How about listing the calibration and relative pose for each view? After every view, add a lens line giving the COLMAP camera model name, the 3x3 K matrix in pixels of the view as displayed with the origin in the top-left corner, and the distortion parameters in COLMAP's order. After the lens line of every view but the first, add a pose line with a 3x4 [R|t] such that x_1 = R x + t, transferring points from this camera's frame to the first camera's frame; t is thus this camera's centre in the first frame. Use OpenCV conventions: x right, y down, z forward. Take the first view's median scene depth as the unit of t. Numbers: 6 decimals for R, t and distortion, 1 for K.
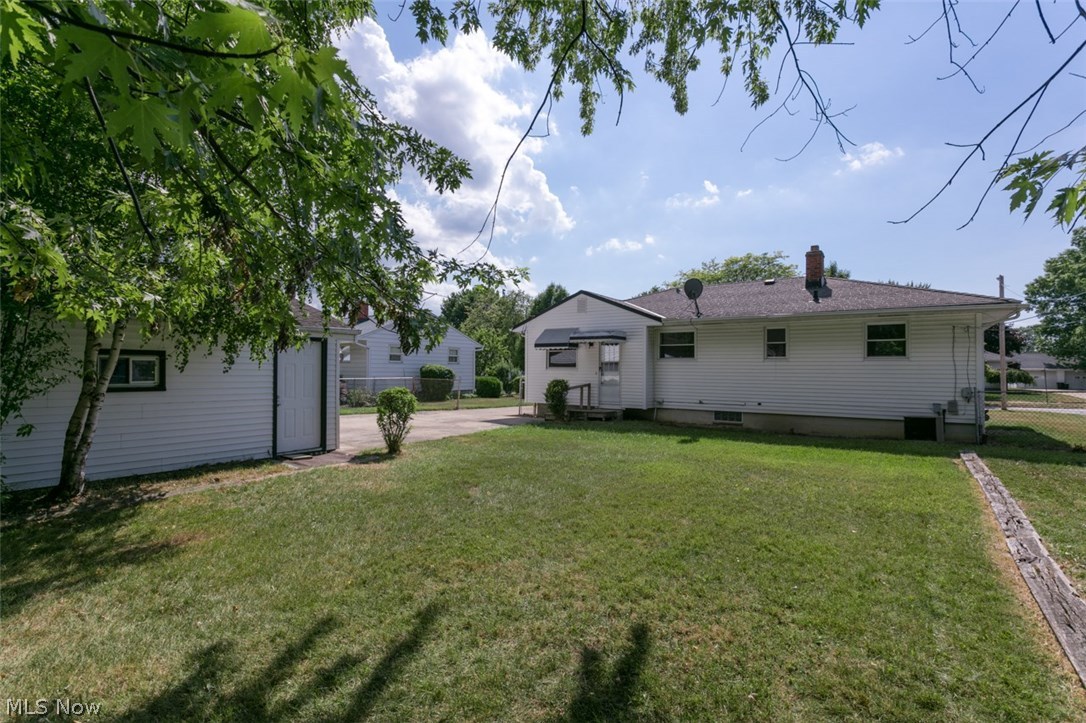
lens RADIAL K [[515.2, 0, 543.0], [0, 515.2, 361.5], [0, 0, 1]] dist [0.001438, 0.000296]
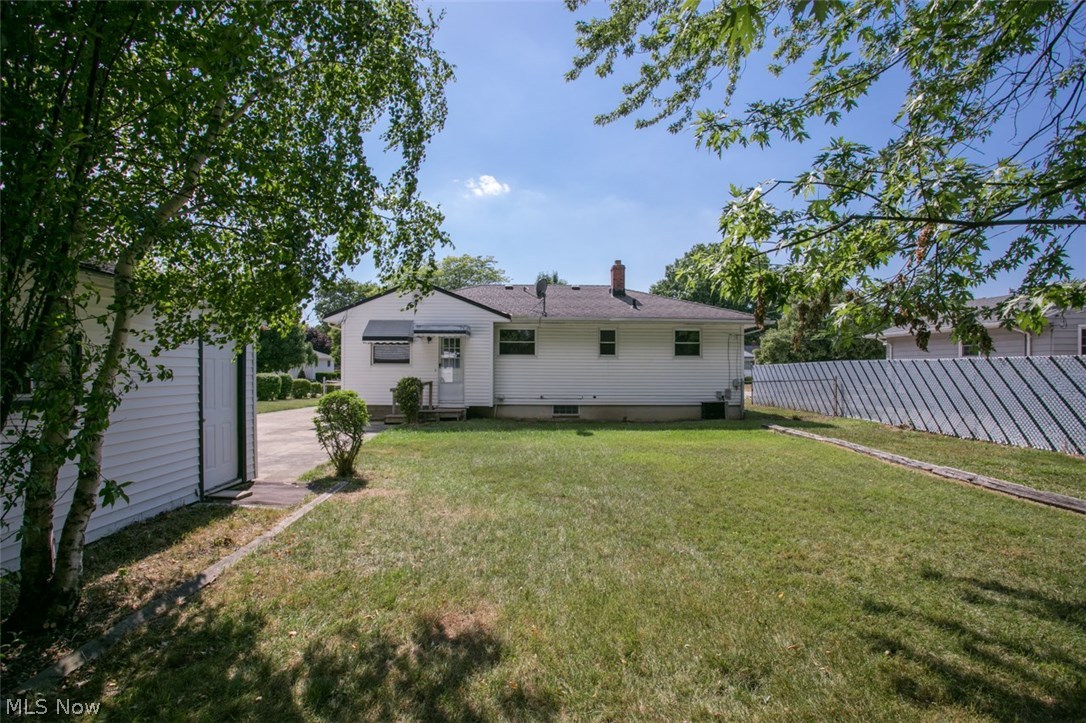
lens RADIAL K [[533.4, 0, 543.0], [0, 533.4, 361.5], [0, 0, 1]] dist [0.000540, 0.000233]
pose [[0.813204, 0.004699, 0.581960, -0.315843], [-0.008047, 0.999963, 0.003169, 0.002442], [-0.581923, -0.007260, 0.813211, 0.112796]]
